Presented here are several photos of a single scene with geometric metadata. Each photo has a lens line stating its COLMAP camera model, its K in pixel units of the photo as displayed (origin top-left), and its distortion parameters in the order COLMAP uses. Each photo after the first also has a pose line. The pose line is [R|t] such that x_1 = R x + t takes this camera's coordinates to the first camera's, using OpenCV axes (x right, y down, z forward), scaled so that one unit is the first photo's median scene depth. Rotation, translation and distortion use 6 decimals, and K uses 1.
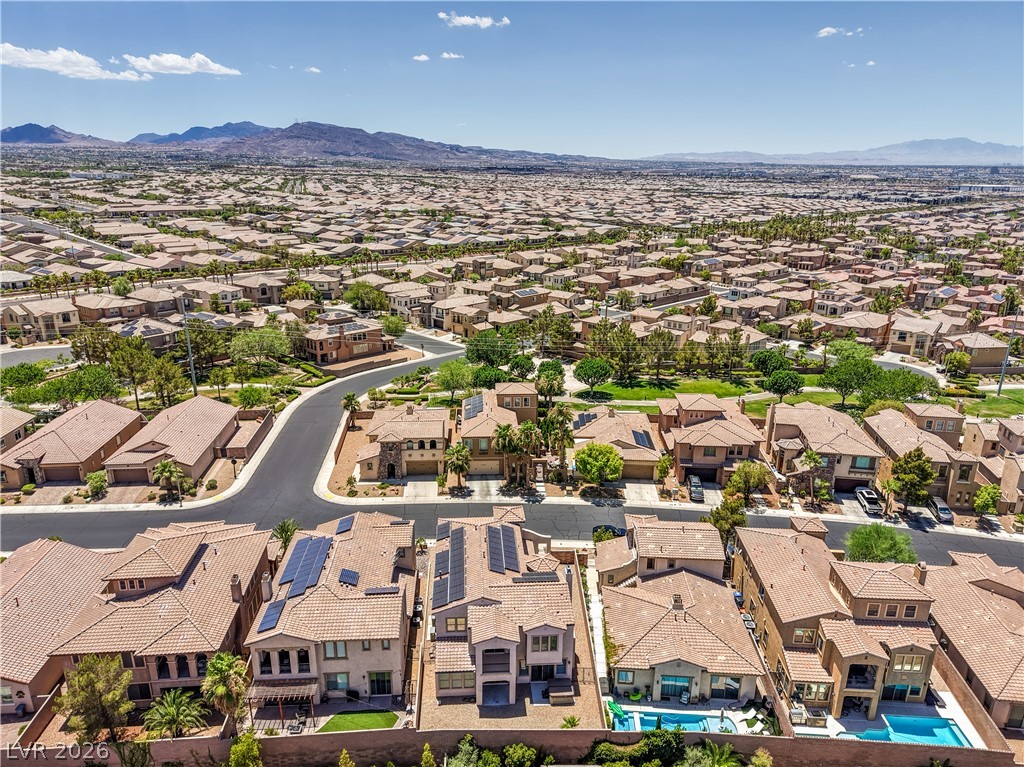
lens RADIAL K [[684.1, 0, 507.6], [0, 684.1, 381.6], [0, 0, 1]] dist [0.052280, -0.061084]
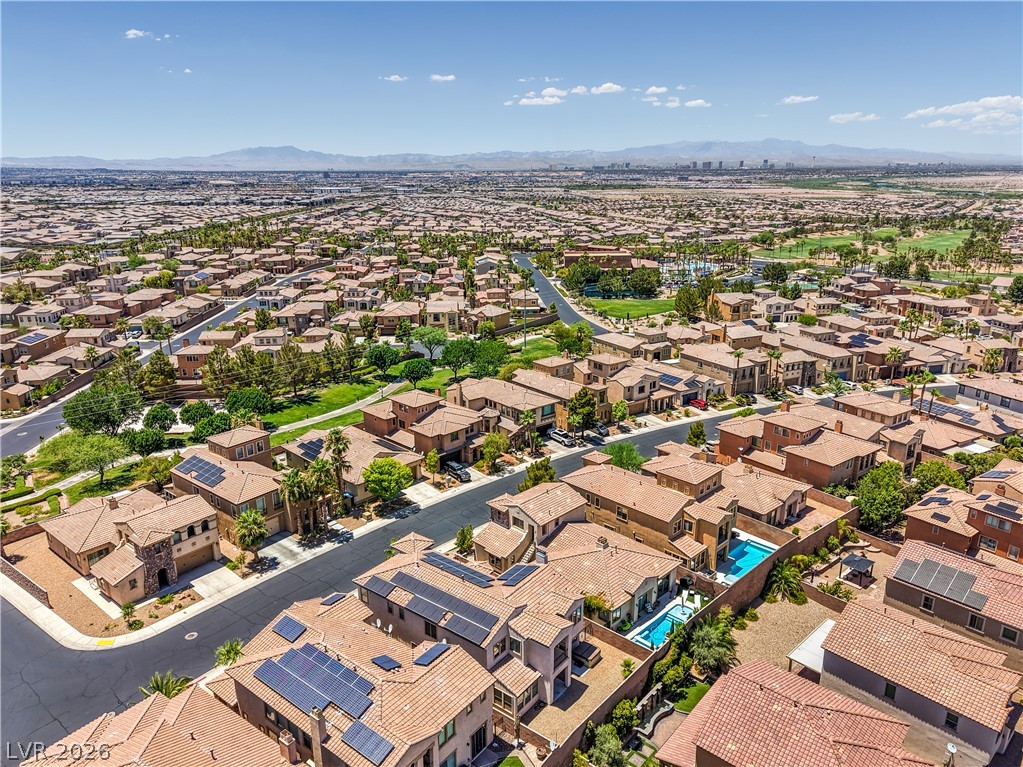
lens RADIAL K [[691.2, 0, 511.5], [0, 691.2, 383.5], [0, 0, 1]] dist [0.078528, -0.101062]
pose [[0.661267, -0.226278, 0.715209, -0.299629], [0.232829, 0.968245, 0.091064, -0.042982], [-0.713103, 0.106304, 0.692953, 0.113467]]
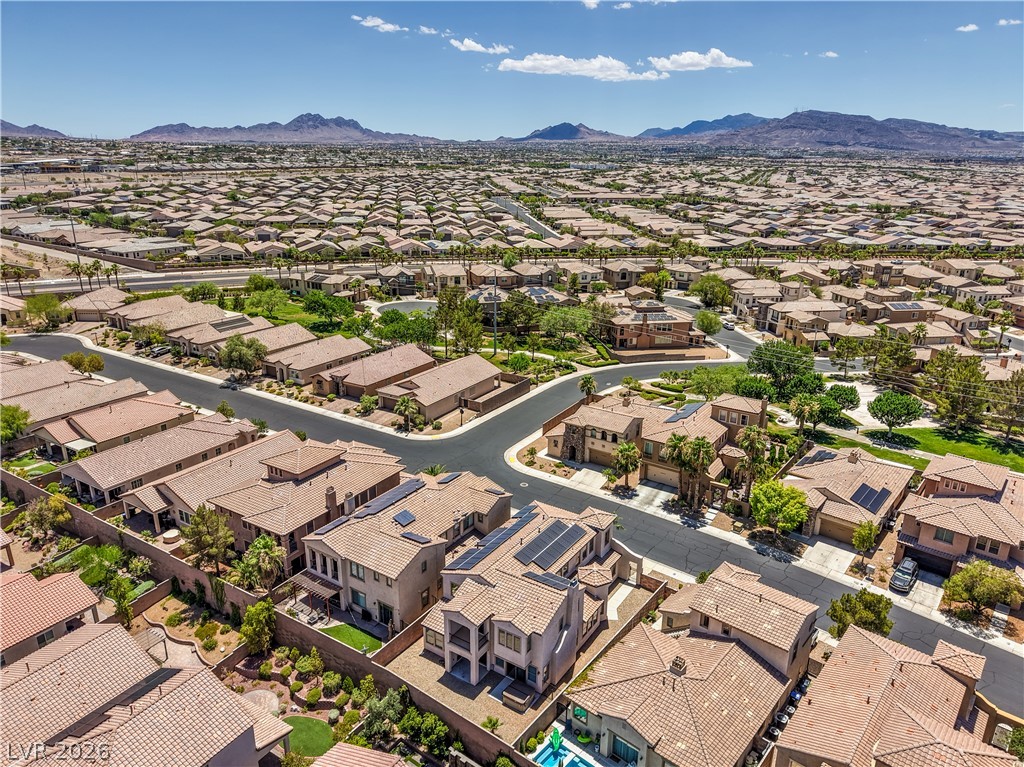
lens RADIAL K [[684.1, 0, 507.6], [0, 684.1, 381.6], [0, 0, 1]] dist [0.052280, -0.061084]
pose [[0.792109, 0.187923, -0.580731, 0.231342], [-0.181514, 0.980906, 0.069837, -0.020085], [0.582766, 0.050092, 0.811095, 0.079378]]
